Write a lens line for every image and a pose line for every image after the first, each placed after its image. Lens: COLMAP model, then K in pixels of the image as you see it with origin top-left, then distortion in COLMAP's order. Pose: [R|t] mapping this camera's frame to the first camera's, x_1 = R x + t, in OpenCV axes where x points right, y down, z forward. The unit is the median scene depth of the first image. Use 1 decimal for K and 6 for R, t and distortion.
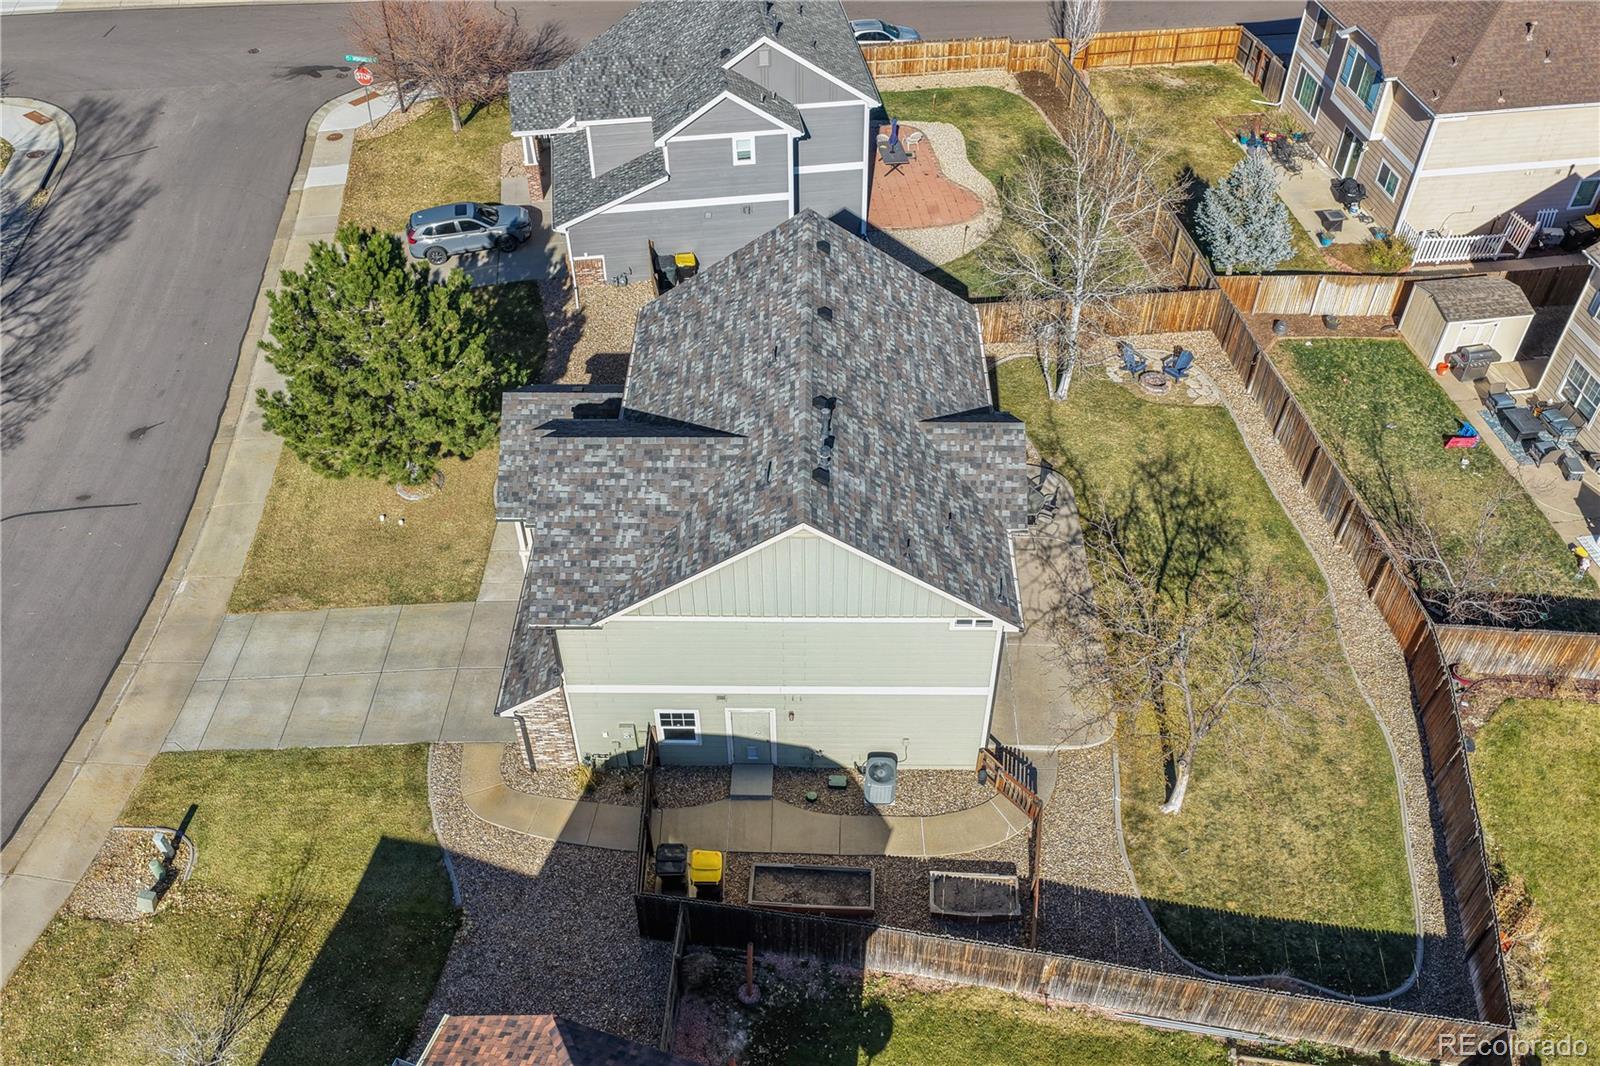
lens RADIAL K [[1325.0, 0, 800.0], [0, 1325.0, 533.0], [0, 0, 1]] dist [-0.009225, 0.060408]
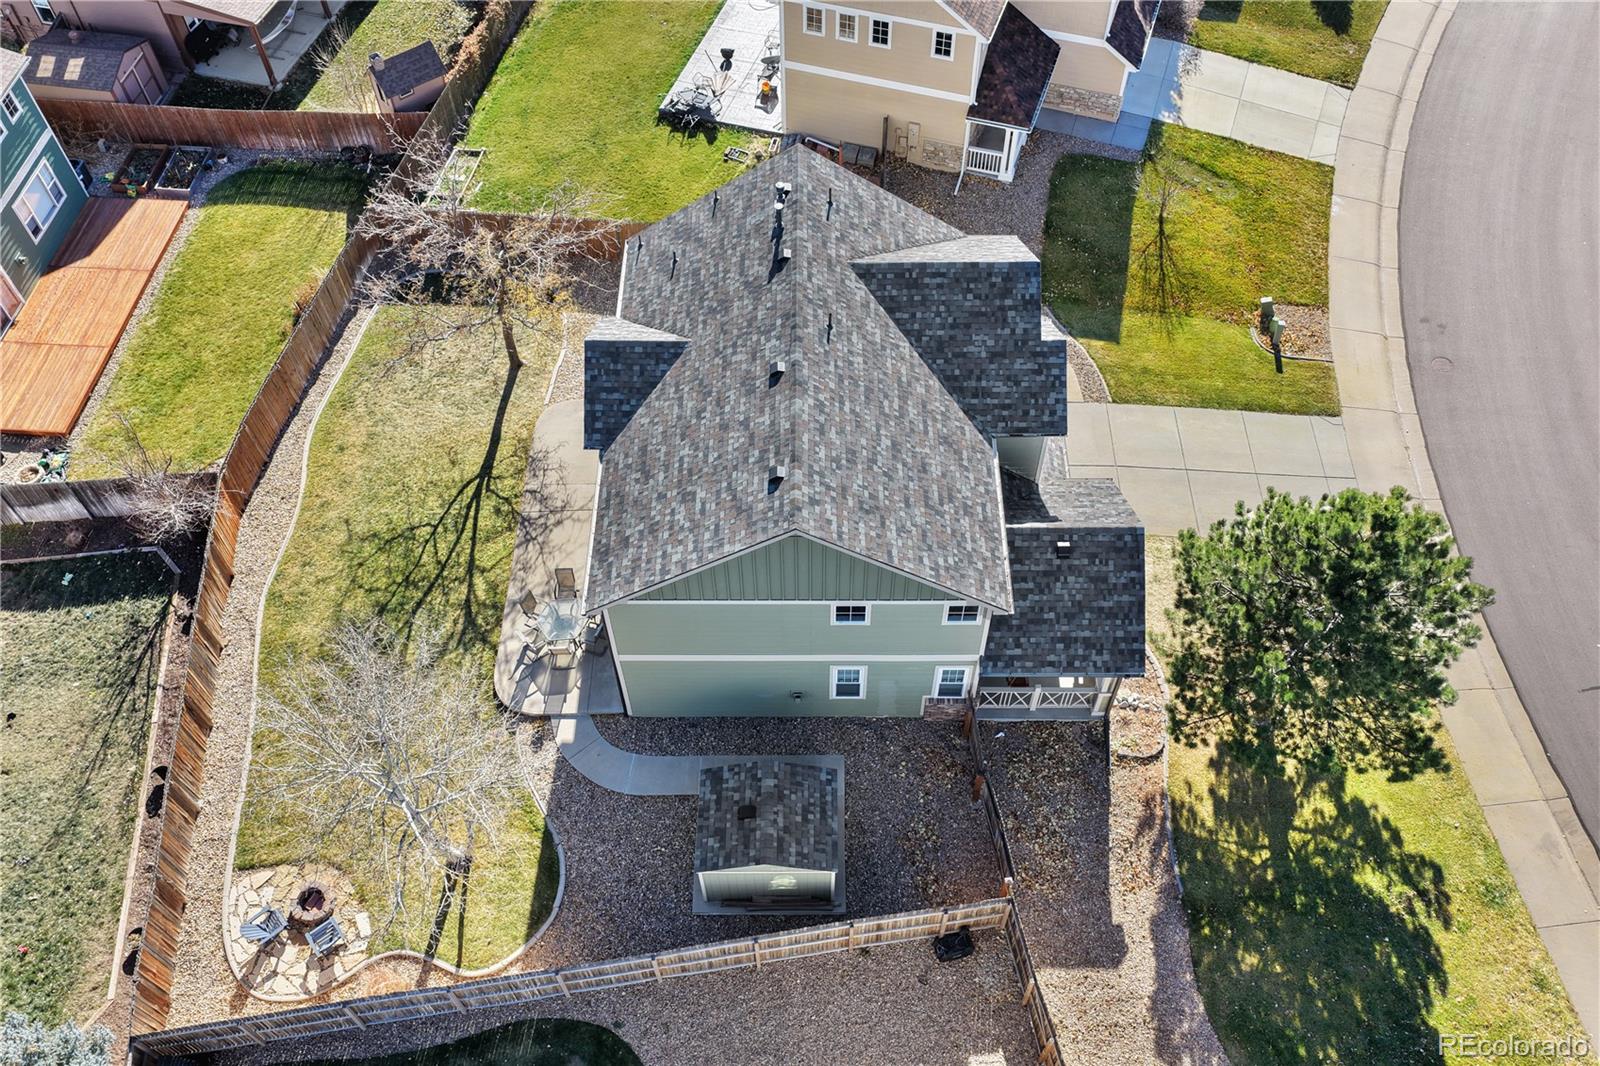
lens RADIAL K [[1325.0, 0, 800.0], [0, 1325.0, 533.0], [0, 0, 1]] dist [-0.009225, 0.060408]
pose [[-0.999895, 0.008409, 0.011764, -0.008910], [0.010474, -0.139761, 0.990130, -1.082822], [0.009970, 0.990150, 0.139658, 0.970038]]
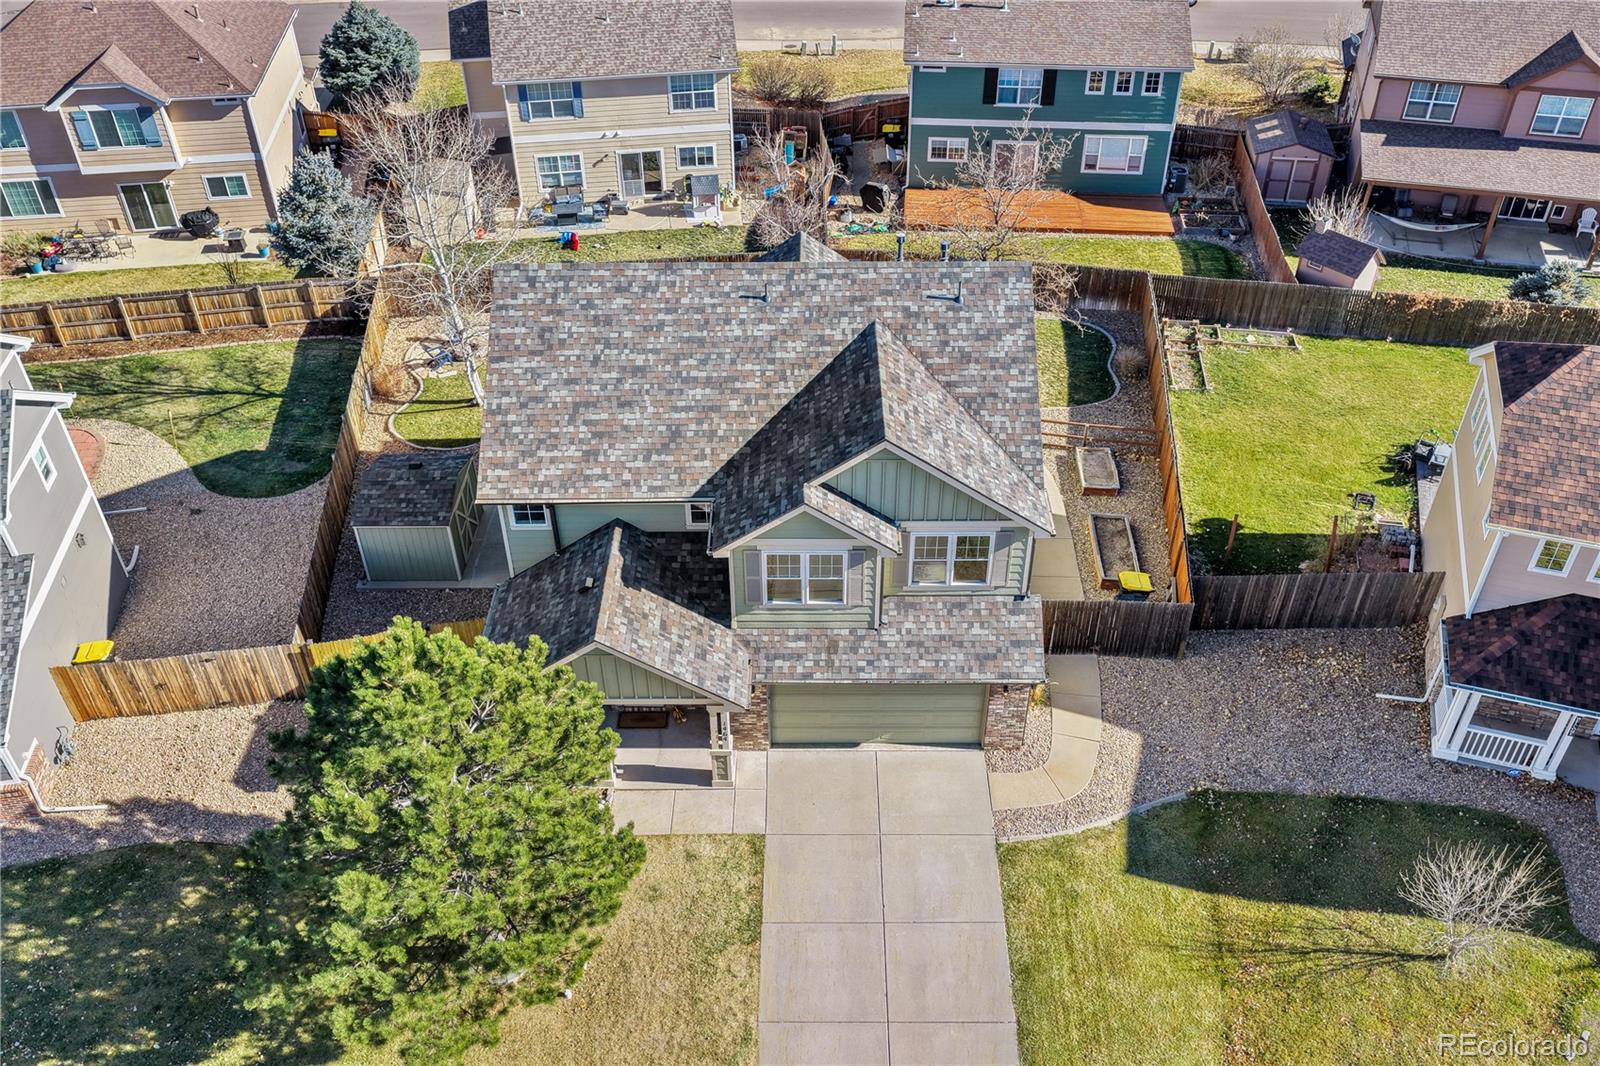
lens RADIAL K [[1325.0, 0, 800.0], [0, 1325.0, 533.0], [0, 0, 1]] dist [-0.009225, 0.060408]
pose [[-0.002182, -0.618709, 0.785617, -0.839120], [0.697713, 0.561857, 0.444425, -0.423827], [-0.716374, 0.549105, 0.430455, 0.634729]]
